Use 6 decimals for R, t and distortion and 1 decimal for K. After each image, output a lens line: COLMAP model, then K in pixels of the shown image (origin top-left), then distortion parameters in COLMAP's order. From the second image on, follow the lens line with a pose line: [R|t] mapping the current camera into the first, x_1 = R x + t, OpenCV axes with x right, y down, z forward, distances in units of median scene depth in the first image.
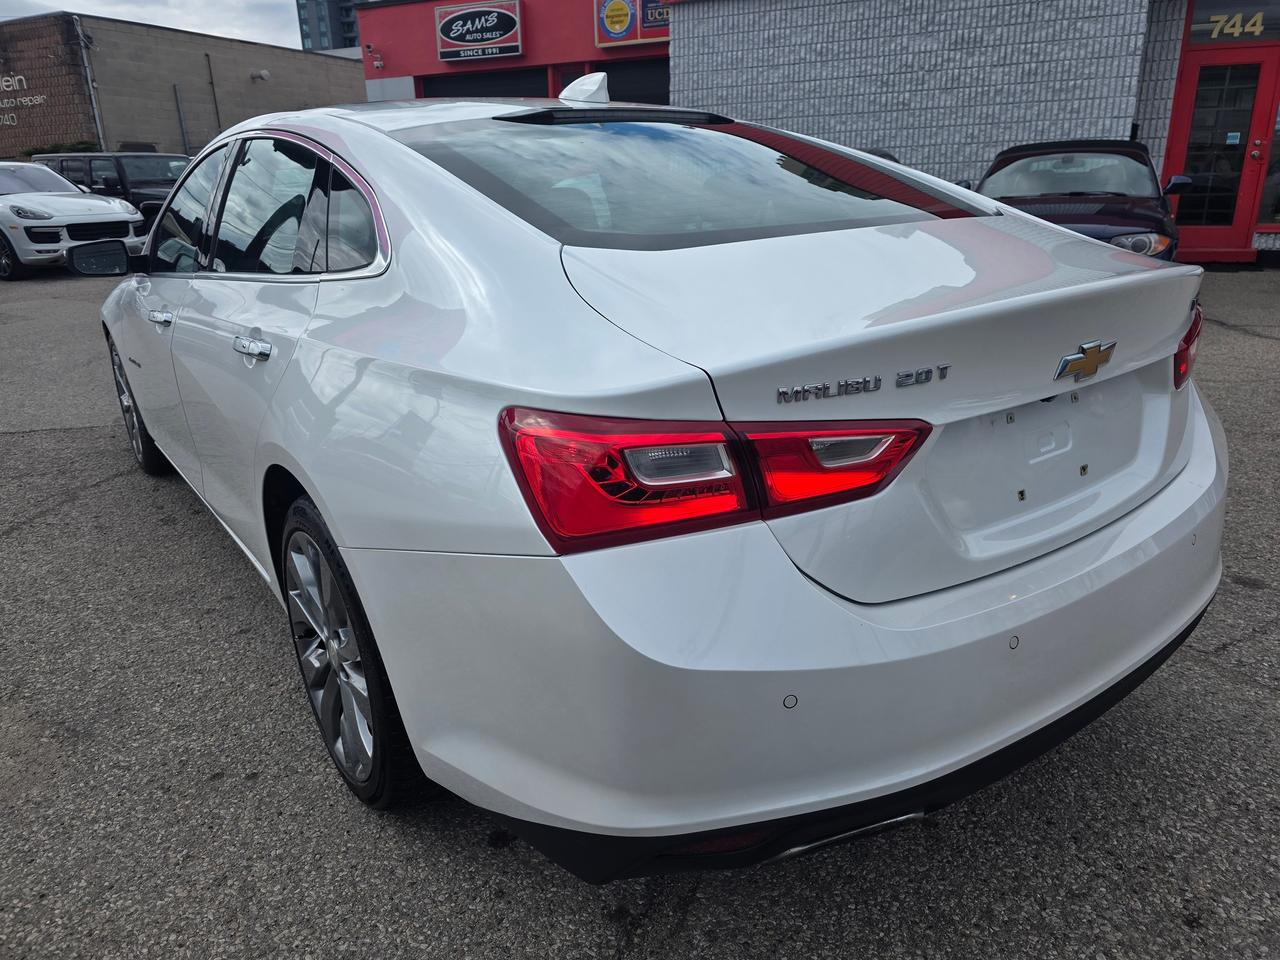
lens RADIAL K [[865.9, 0, 640.7], [0, 865.9, 475.9], [0, 0, 1]] dist [0.048365, -0.048710]
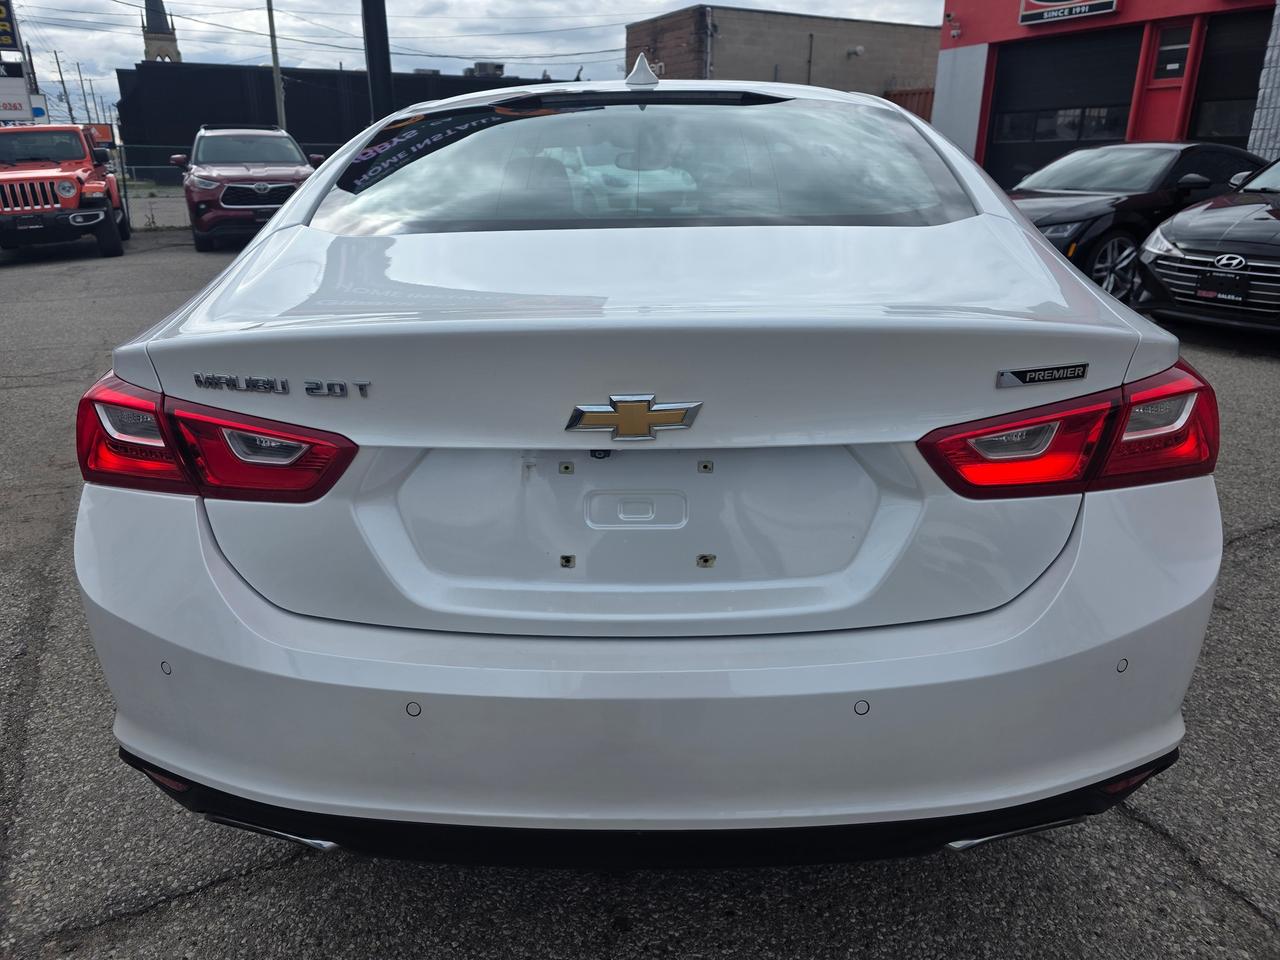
lens RADIAL K [[865.9, 0, 627.5], [0, 865.9, 462.2], [0, 0, 1]] dist [0.048365, -0.048710]
pose [[0.788476, 0.218254, -0.575040, 0.113363], [-0.209712, 0.974298, 0.082241, -0.018163], [0.578209, 0.055748, 0.813982, 0.043077]]
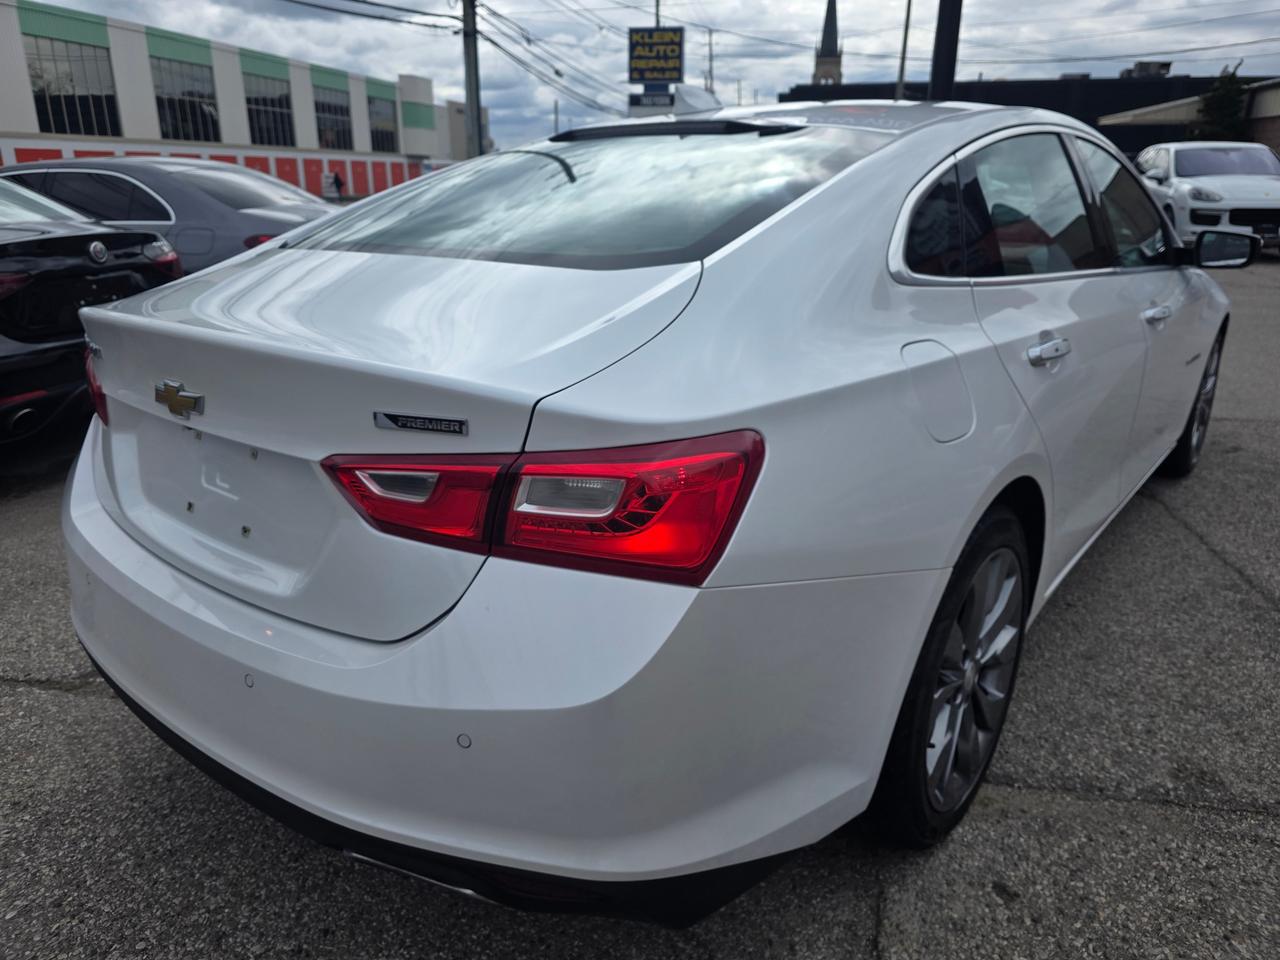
lens RADIAL K [[865.9, 0, 635.6], [0, 865.9, 475.7], [0, 0, 1]] dist [0.048365, -0.048710]
pose [[0.247621, 0.335983, -0.908735, 0.185566], [-0.313843, 0.915188, 0.252850, -0.054974], [0.916617, 0.222590, 0.332066, 0.137218]]
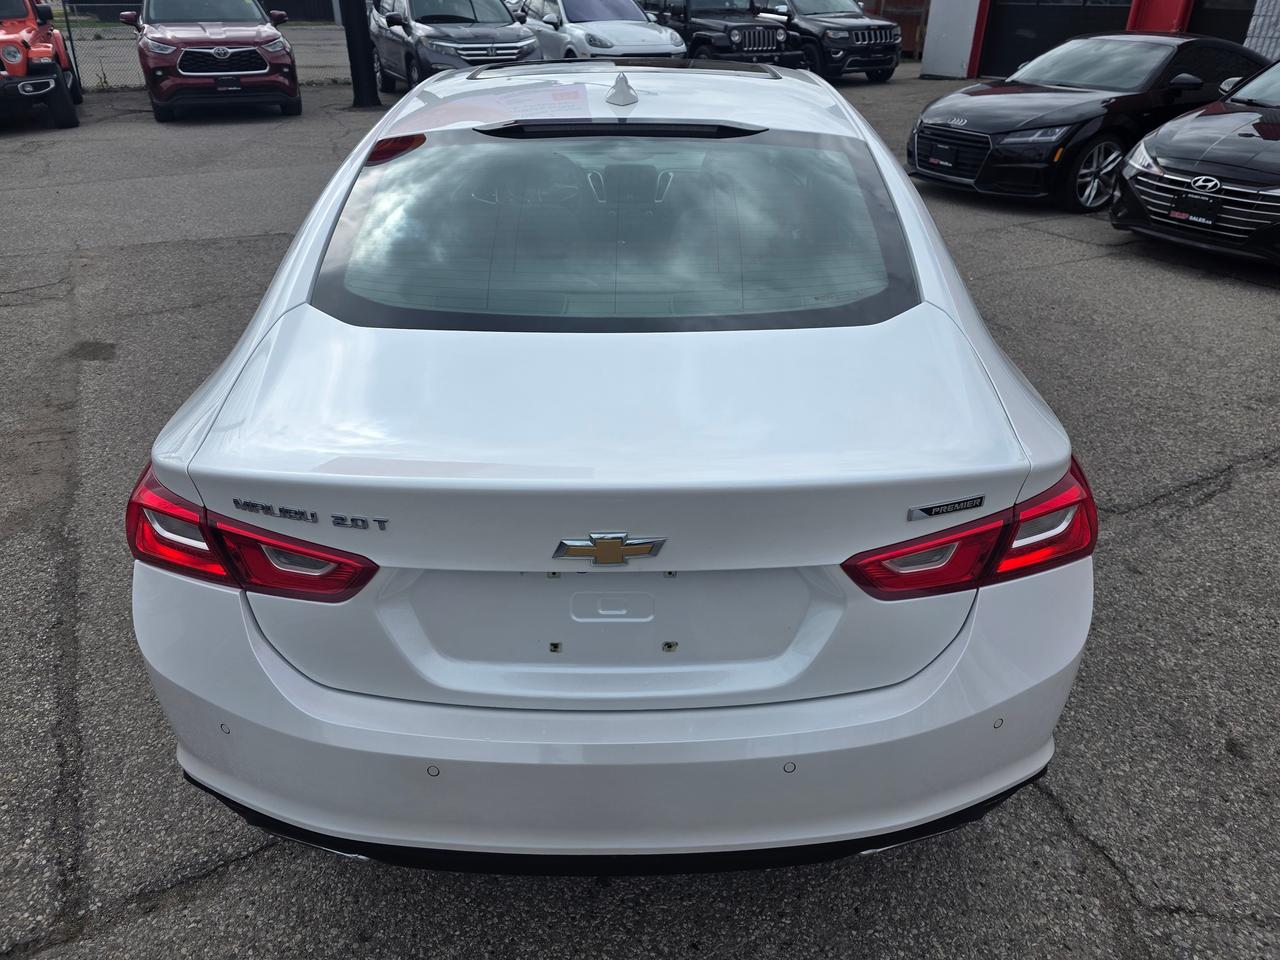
lens RADIAL K [[865.9, 0, 642.1], [0, 865.9, 470.5], [0, 0, 1]] dist [0.048365, -0.048710]
pose [[0.805700, 0.310115, -0.504654, 0.116321], [-0.216107, 0.947164, 0.237019, -0.052178], [0.551493, -0.081907, 0.830149, 0.028893]]
